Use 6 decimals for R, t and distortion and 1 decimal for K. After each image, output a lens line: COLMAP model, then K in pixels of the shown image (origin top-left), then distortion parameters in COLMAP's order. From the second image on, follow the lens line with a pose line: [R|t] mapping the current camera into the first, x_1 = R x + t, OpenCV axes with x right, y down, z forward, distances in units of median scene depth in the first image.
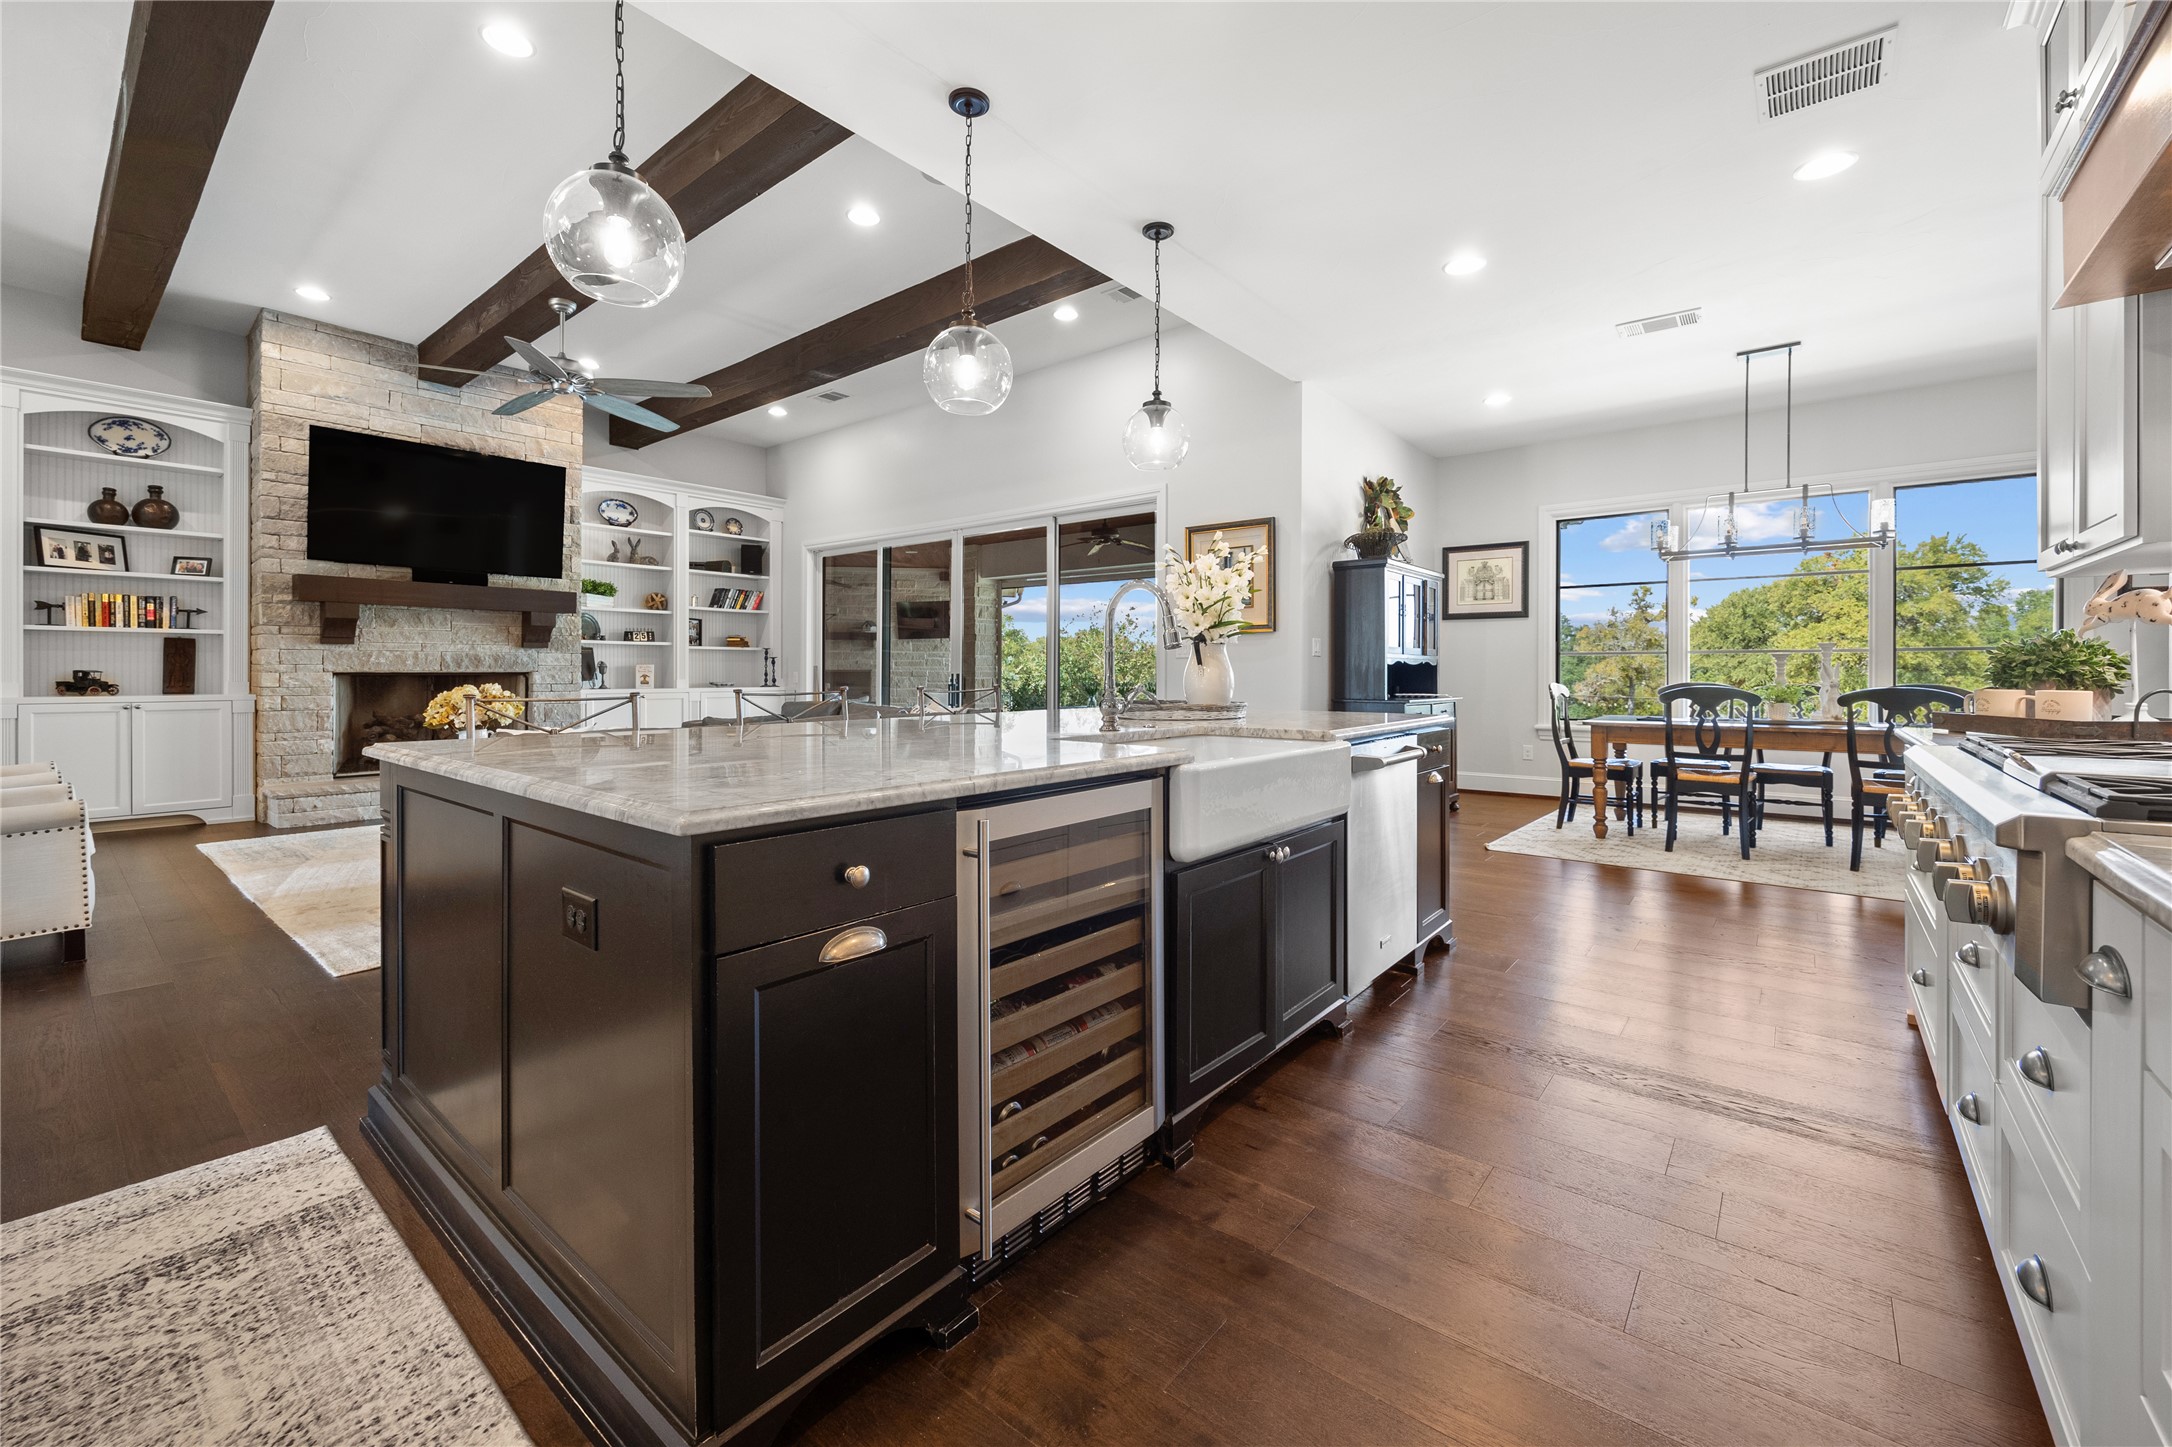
lens RADIAL K [[871.5, 0, 1095.1], [0, 871.5, 672.6], [0, 0, 1]] dist [0.000756, -0.000010]
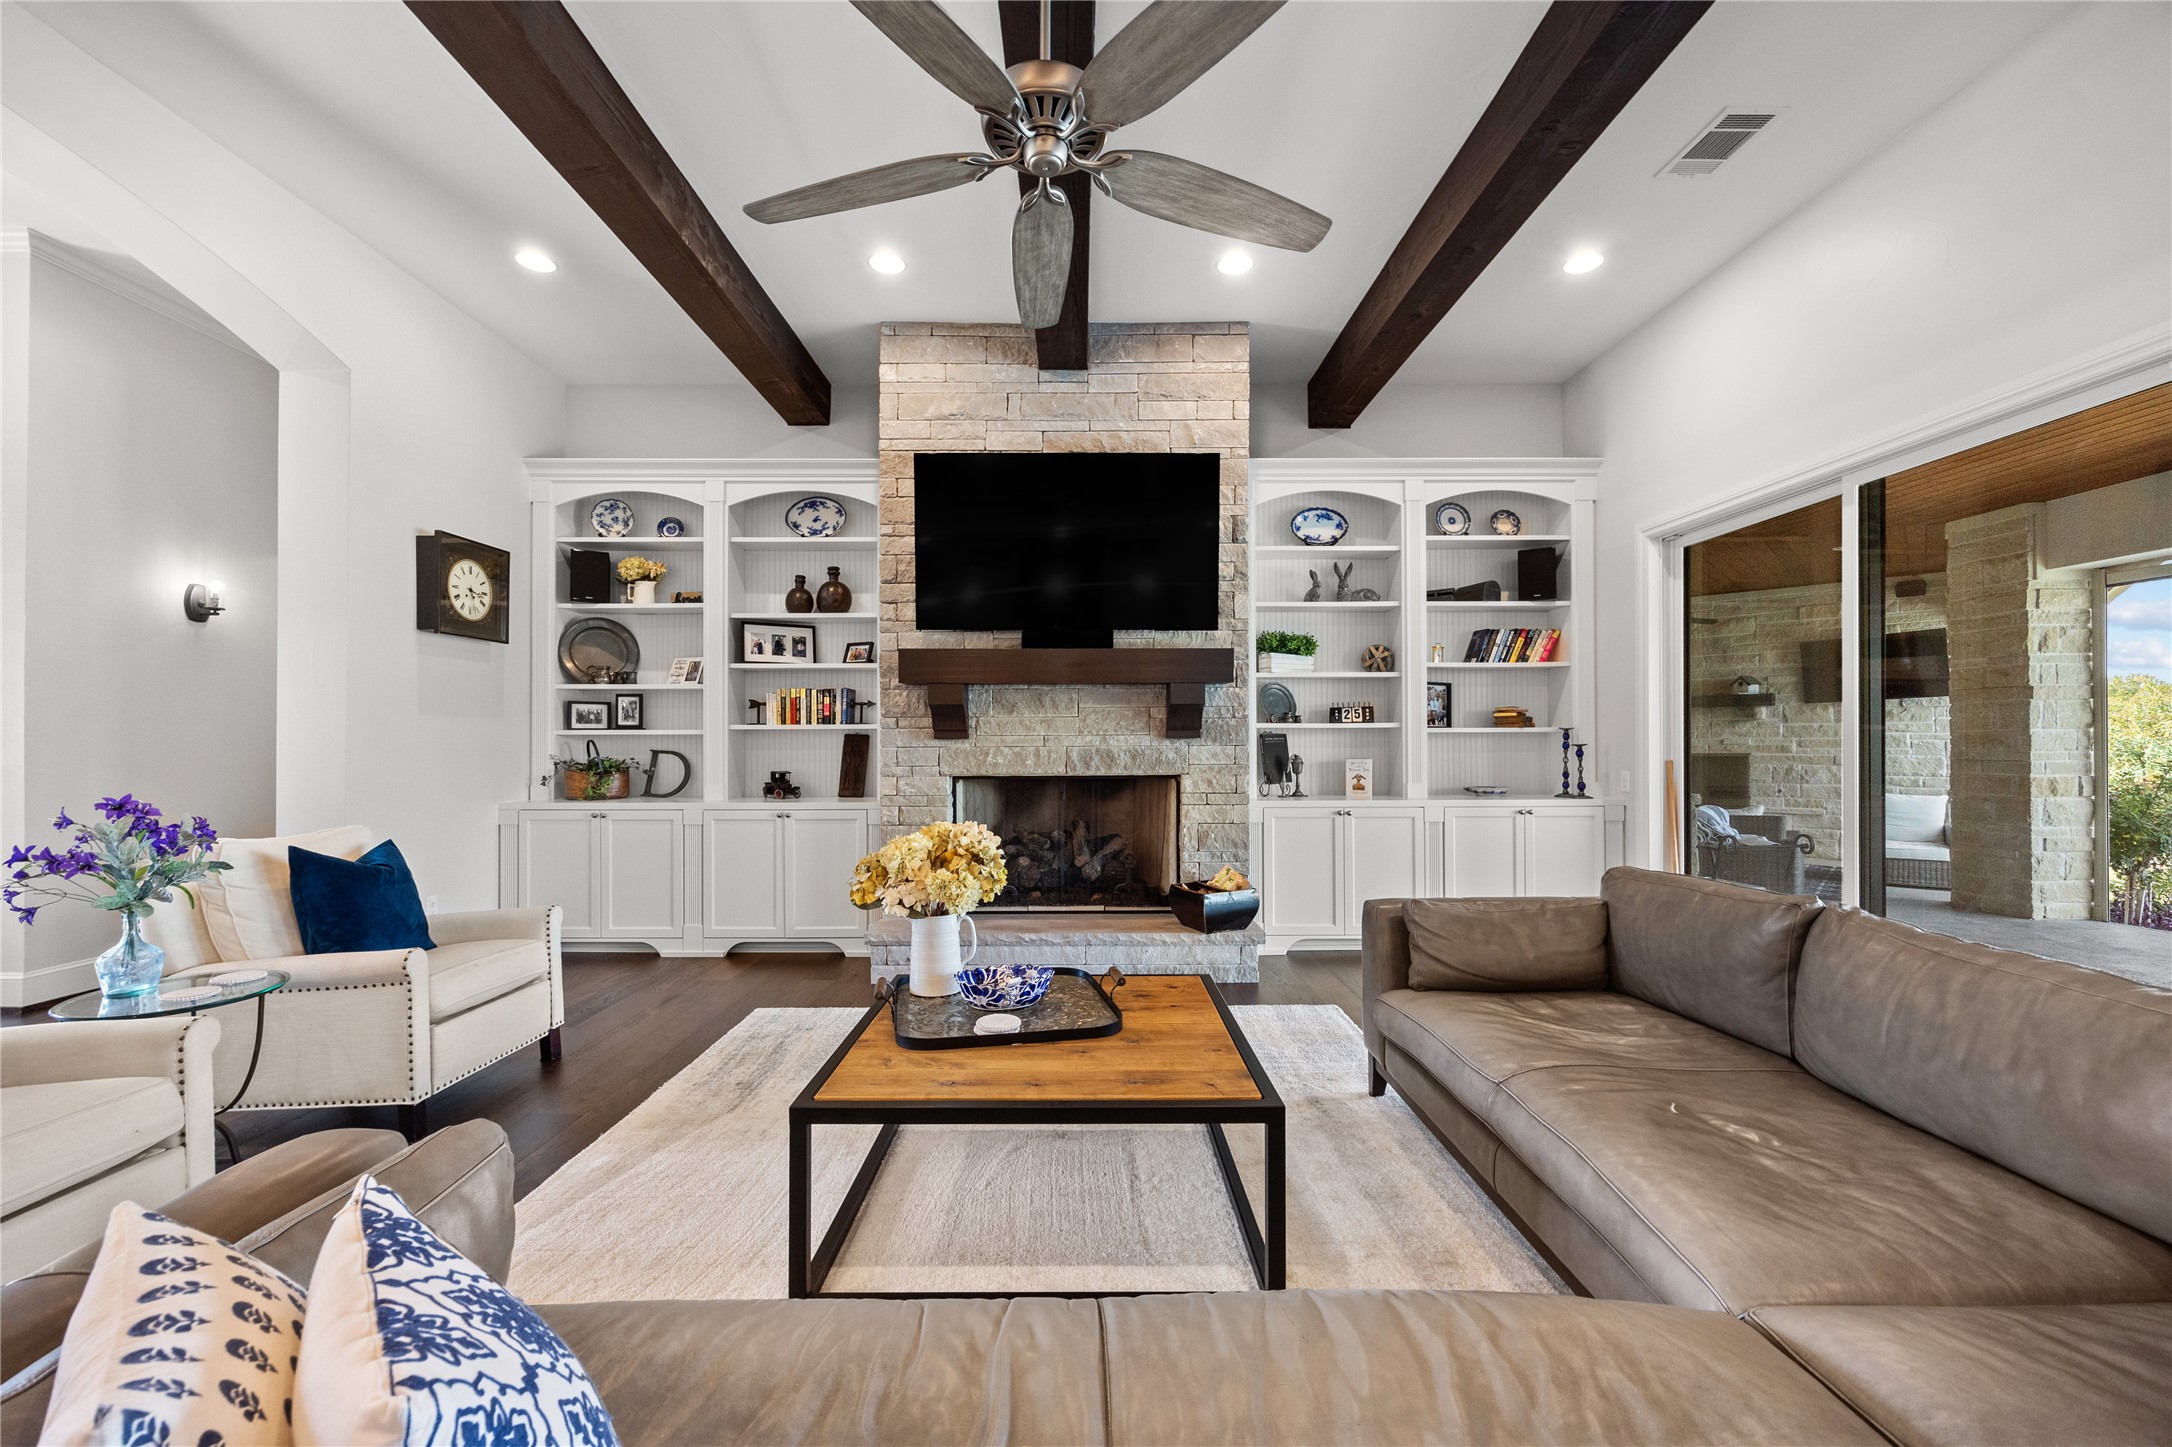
lens RADIAL K [[849.8, 0, 1085.5], [0, 849.8, 738.3], [0, 0, 1]] dist [0.001486, 0.000151]
pose [[0.630861, -0.010331, -0.775827, -0.193153], [0.003736, 0.999940, -0.010277, -0.022165], [0.775887, 0.003585, 0.630862, 0.541955]]
